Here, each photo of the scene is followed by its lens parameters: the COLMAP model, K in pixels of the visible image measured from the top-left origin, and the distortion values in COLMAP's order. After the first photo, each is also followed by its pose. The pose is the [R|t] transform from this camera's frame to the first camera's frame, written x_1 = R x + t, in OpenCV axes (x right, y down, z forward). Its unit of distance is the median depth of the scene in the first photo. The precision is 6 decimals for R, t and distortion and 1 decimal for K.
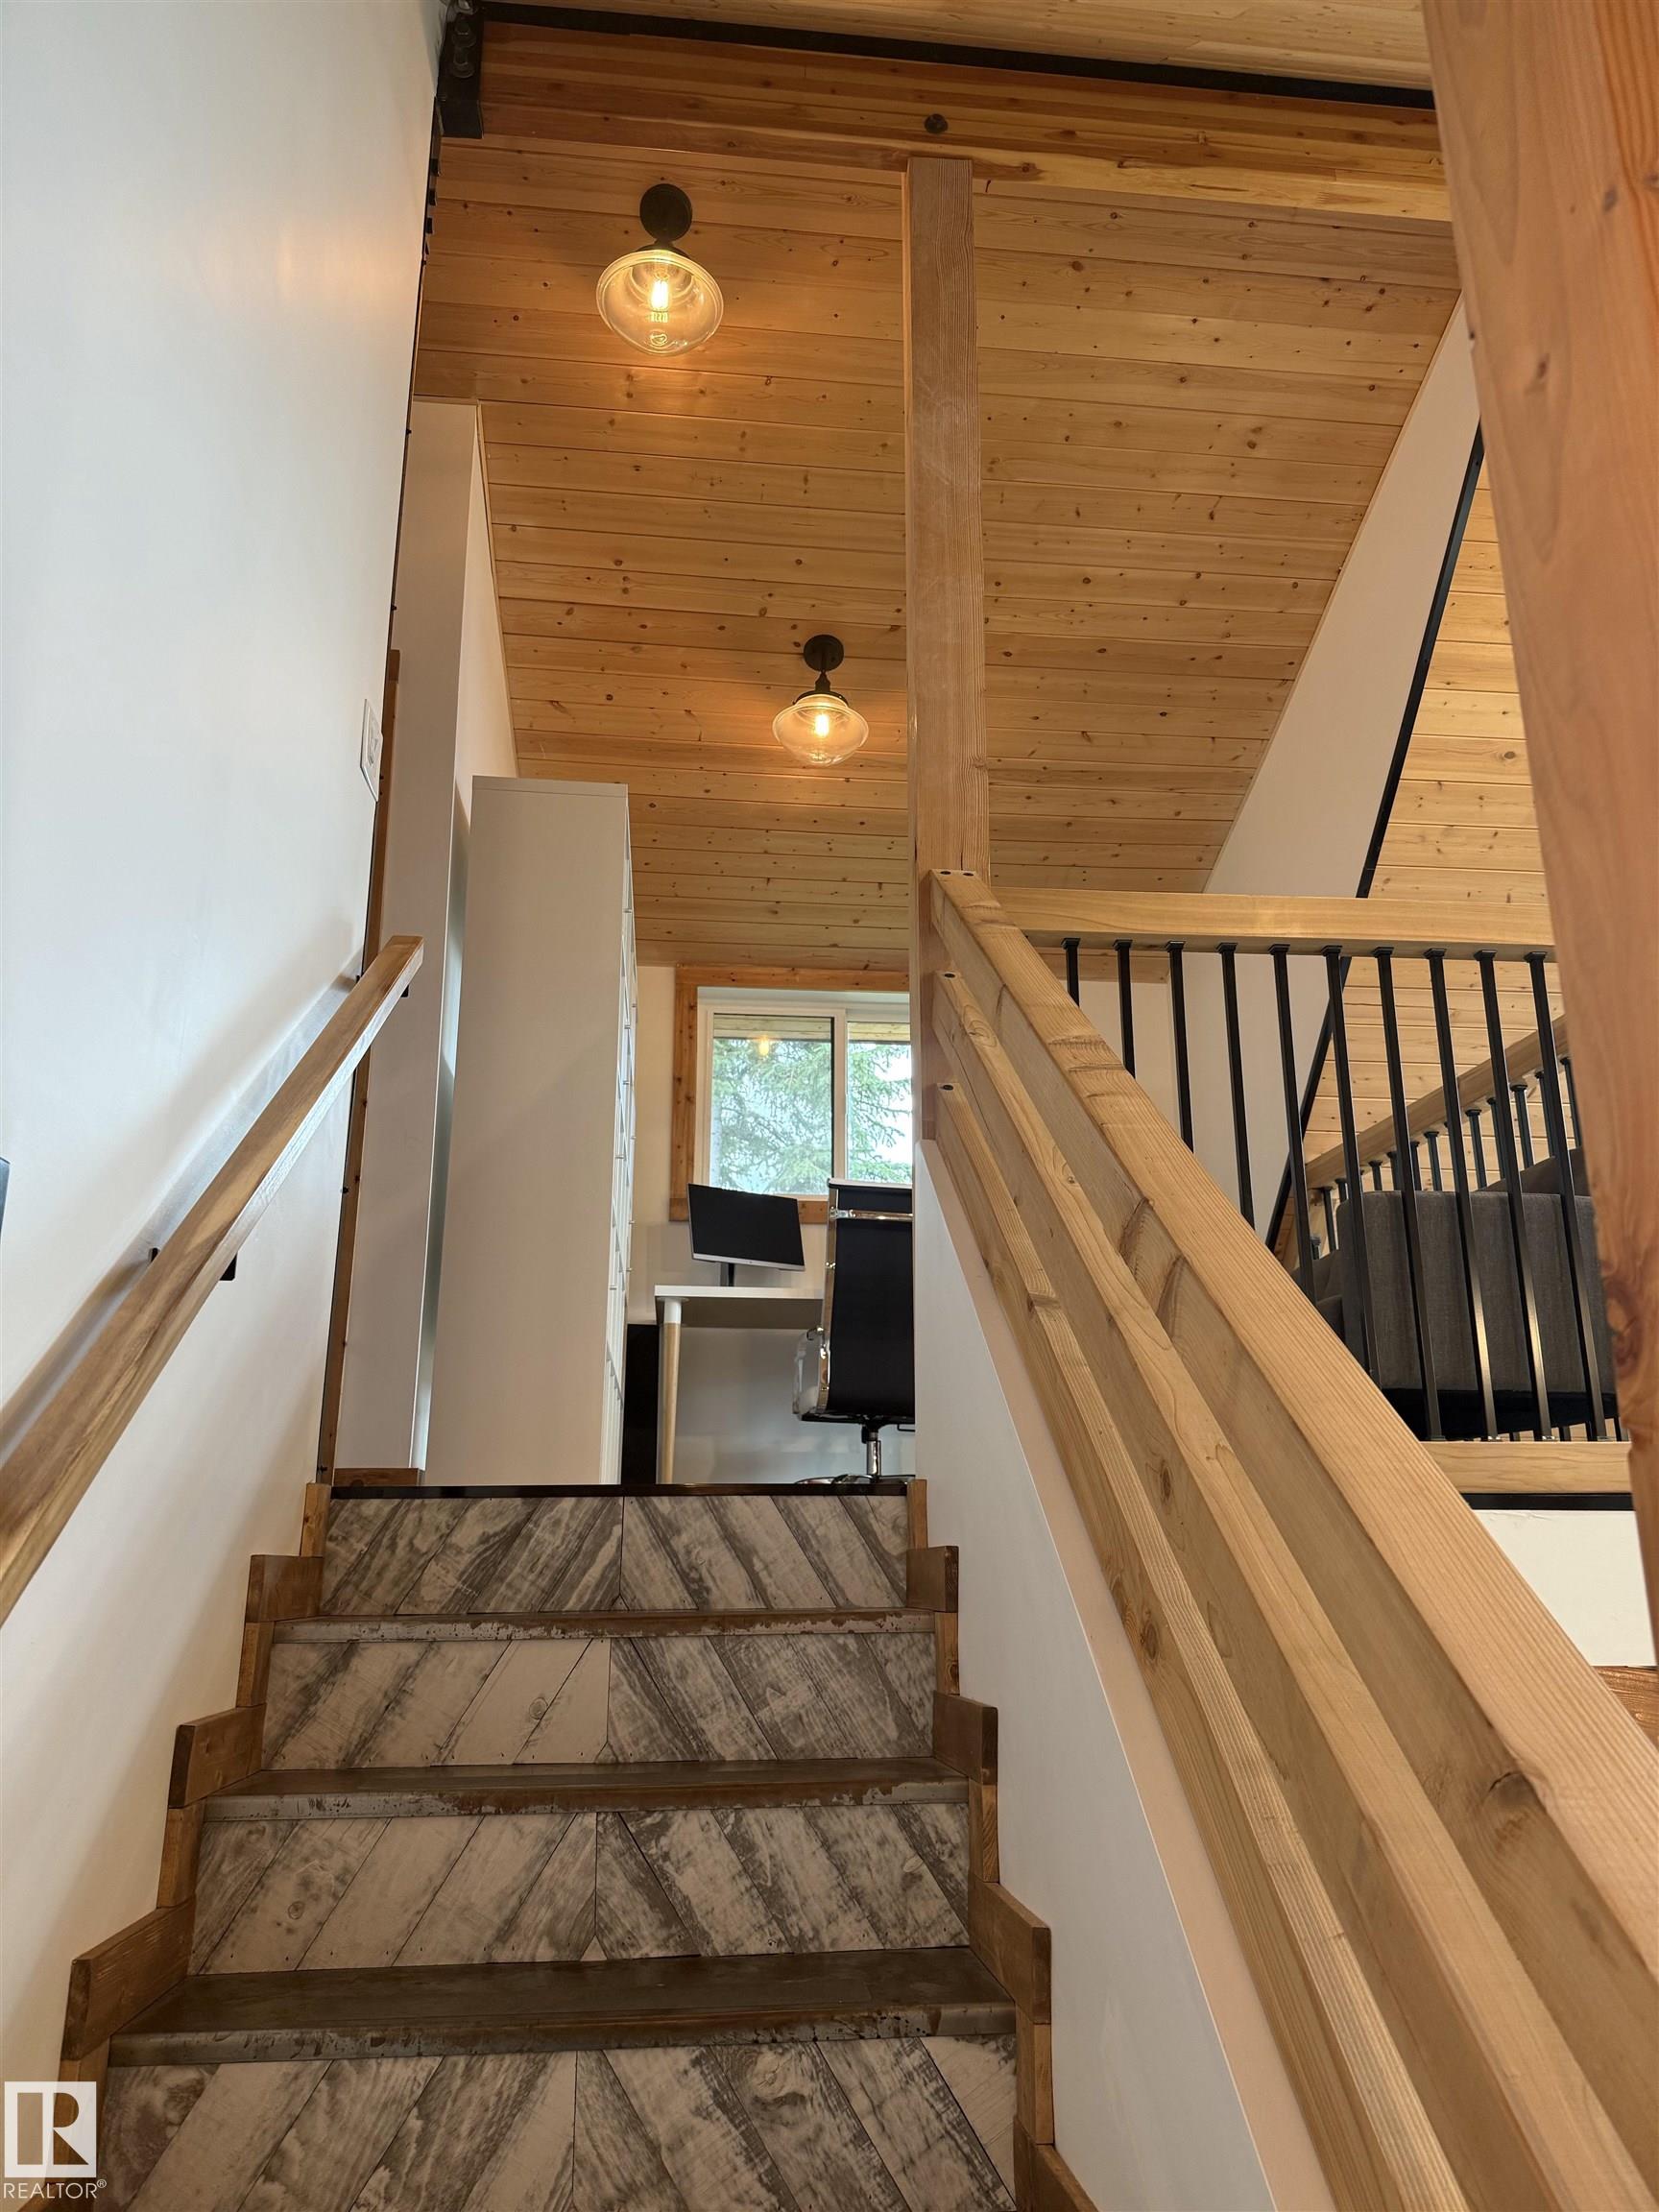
lens RADIAL K [[1547.5, 0, 831.2], [0, 1547.5, 1110.6], [0, 0, 1]] dist [0.013323, 0.001226]
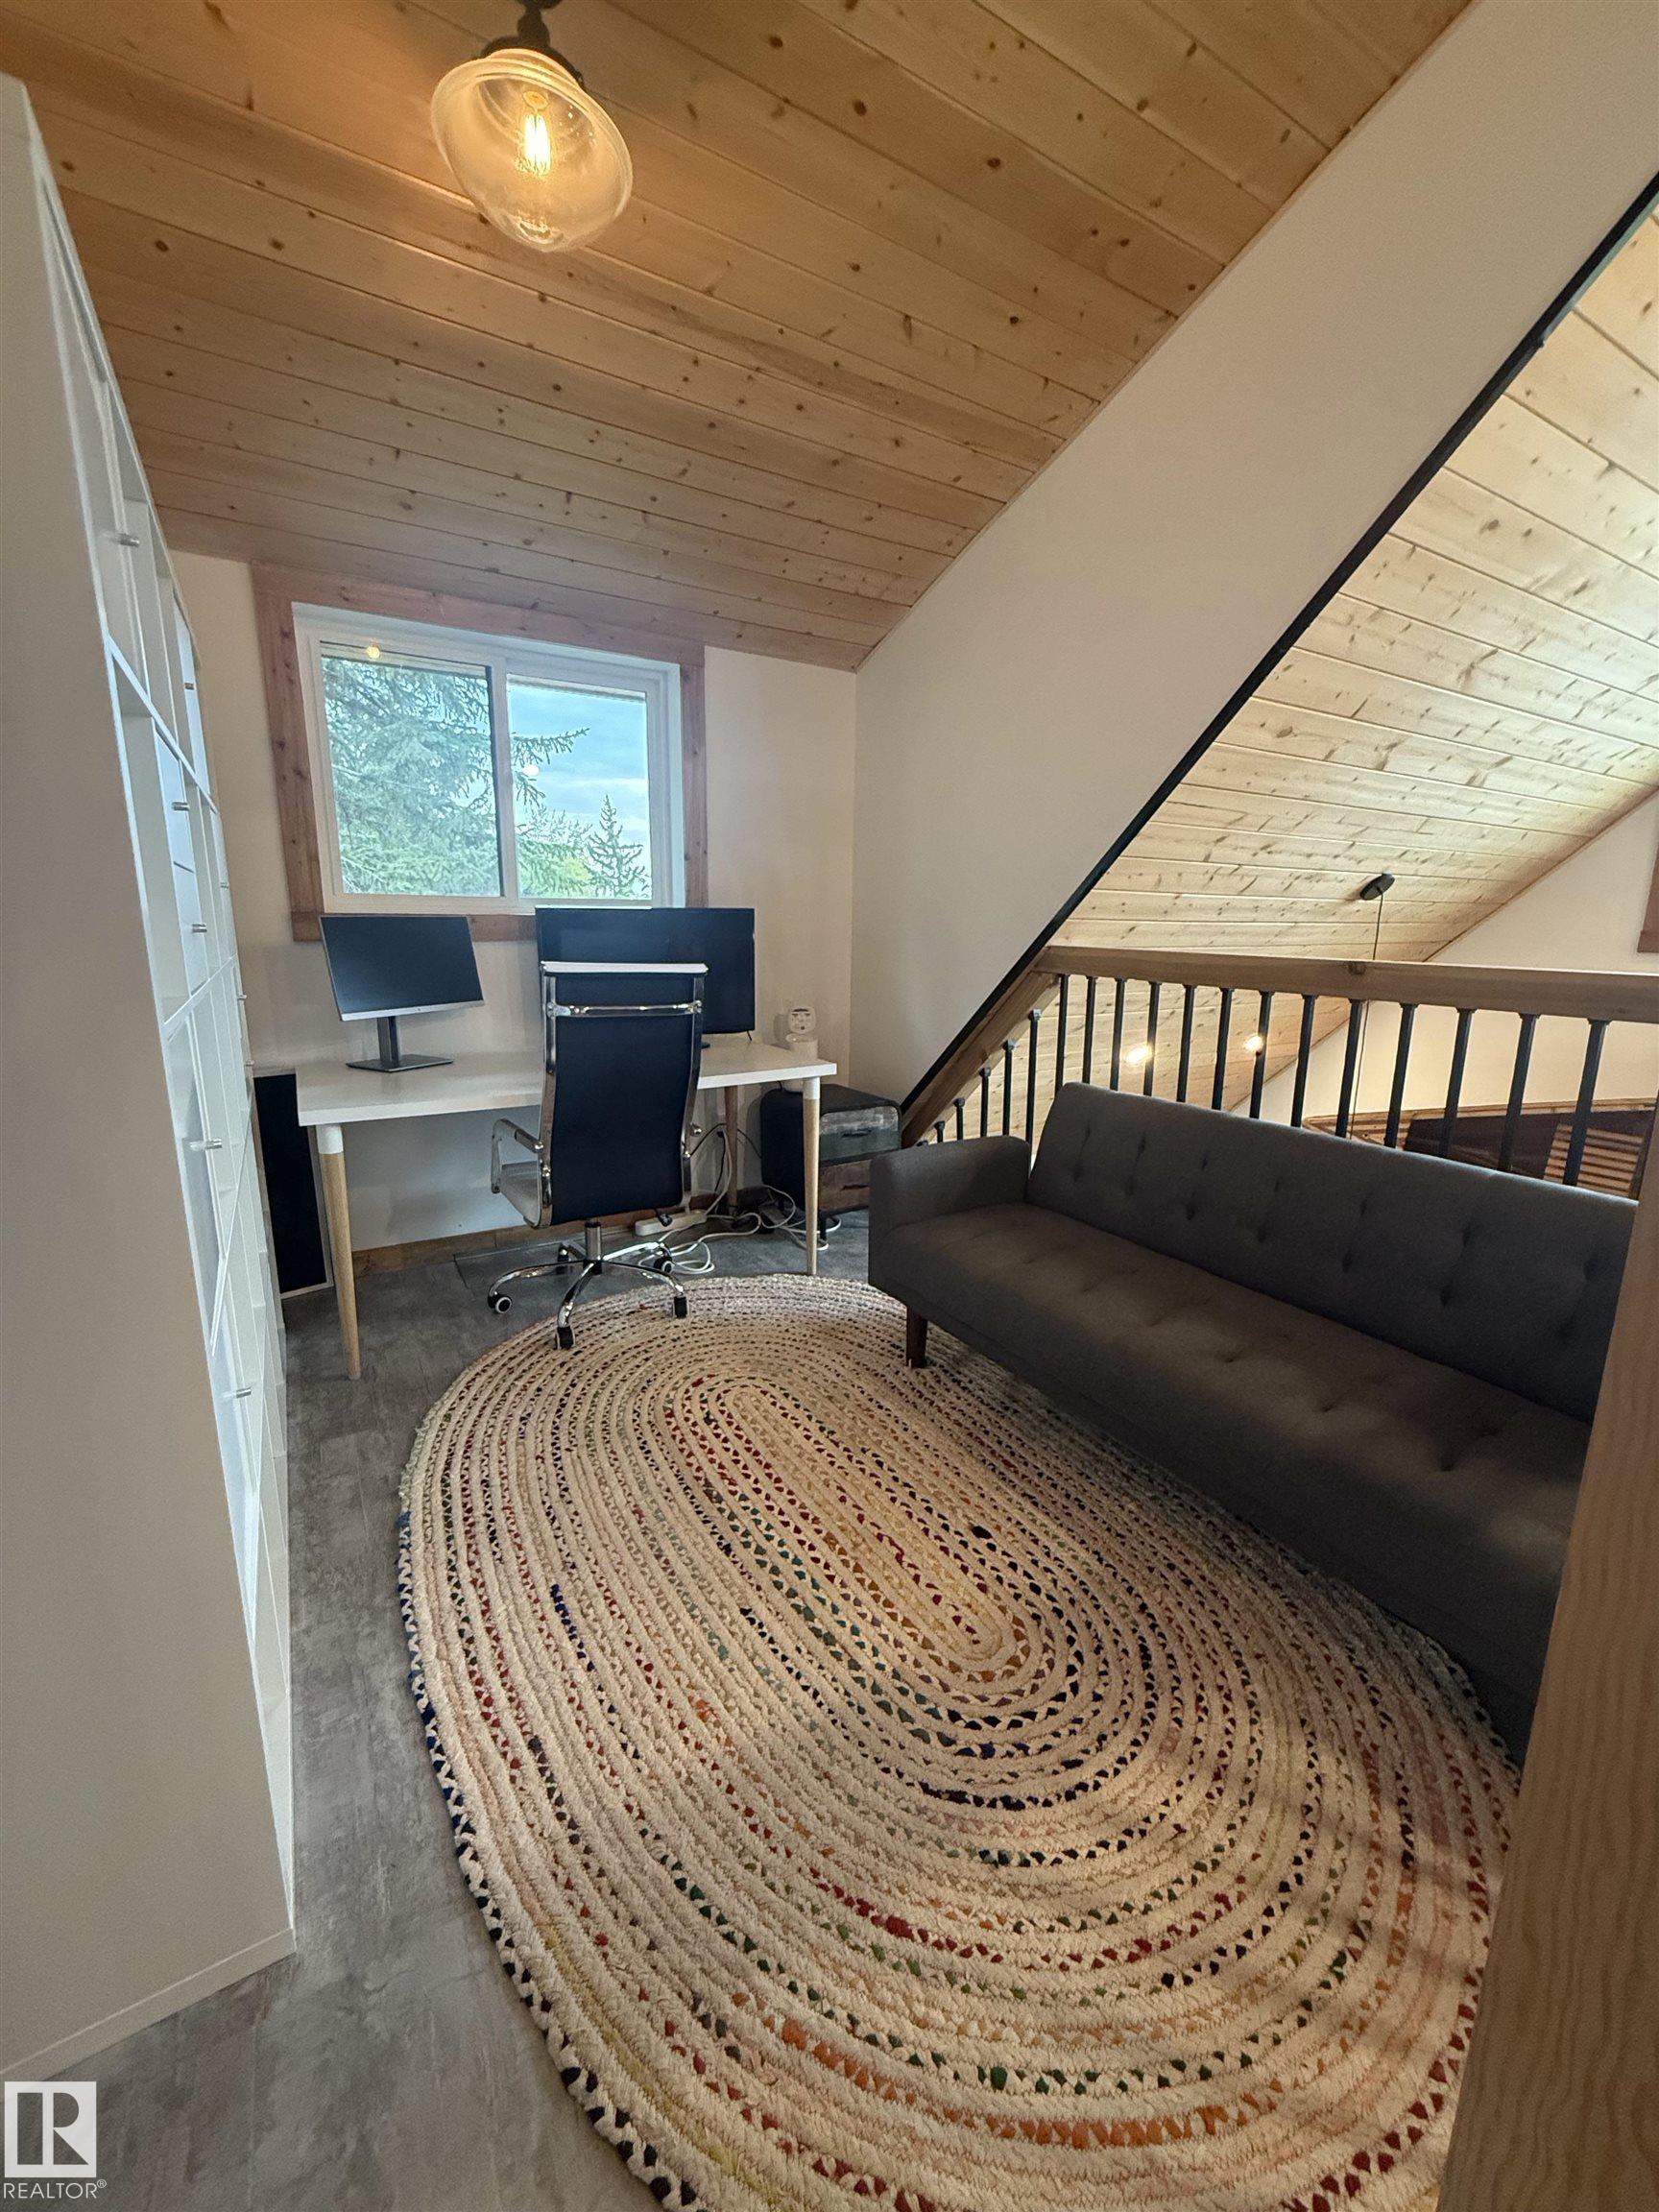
lens RADIAL K [[881.2, 0, 839.6], [0, 881.2, 1107.5], [0, 0, 1]] dist [-0.000803, 0.000619]
pose [[0.898769, -0.078982, 0.431249, -0.056248], [-0.137747, 0.882957, 0.448791, -0.098365], [-0.416220, -0.462763, 0.782695, 0.504772]]
